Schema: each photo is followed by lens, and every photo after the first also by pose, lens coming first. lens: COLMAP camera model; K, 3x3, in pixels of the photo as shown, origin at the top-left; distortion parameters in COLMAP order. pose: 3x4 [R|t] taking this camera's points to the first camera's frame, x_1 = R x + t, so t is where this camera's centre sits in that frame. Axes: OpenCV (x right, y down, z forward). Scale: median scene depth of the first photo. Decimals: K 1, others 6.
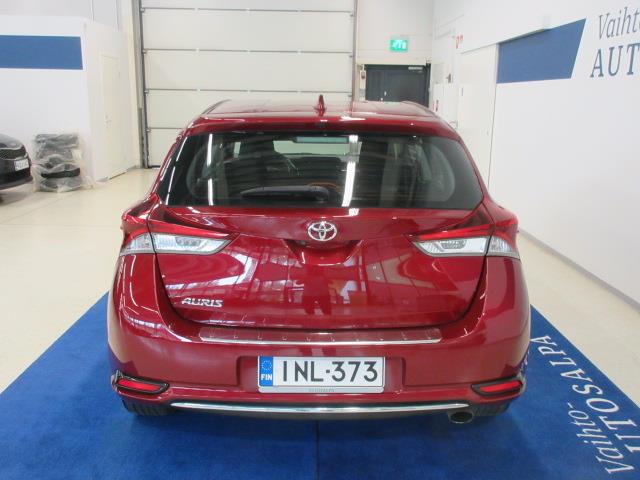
lens RADIAL K [[566.2, 0, 329.0], [0, 566.2, 241.1], [0, 0, 1]] dist [0.003965, -0.001014]
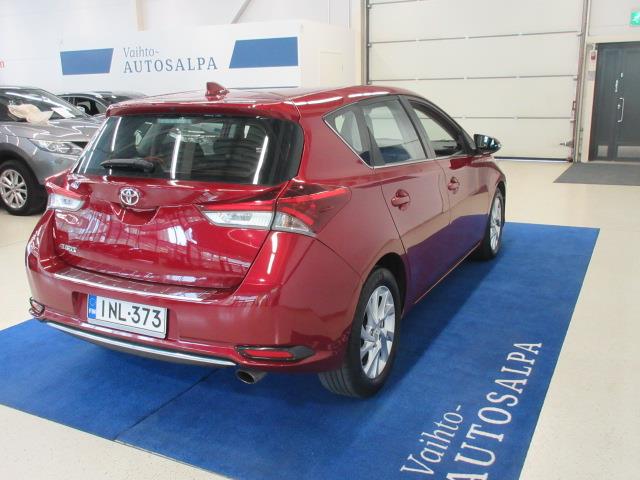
lens RADIAL K [[566.2, 0, 329.0], [0, 566.2, 241.1], [0, 0, 1]] dist [0.003965, -0.001014]
pose [[0.895139, 0.084426, -0.437719, 0.816806], [-0.076945, 0.996427, 0.034834, 0.002121], [0.439096, 0.002499, 0.898437, 0.096915]]
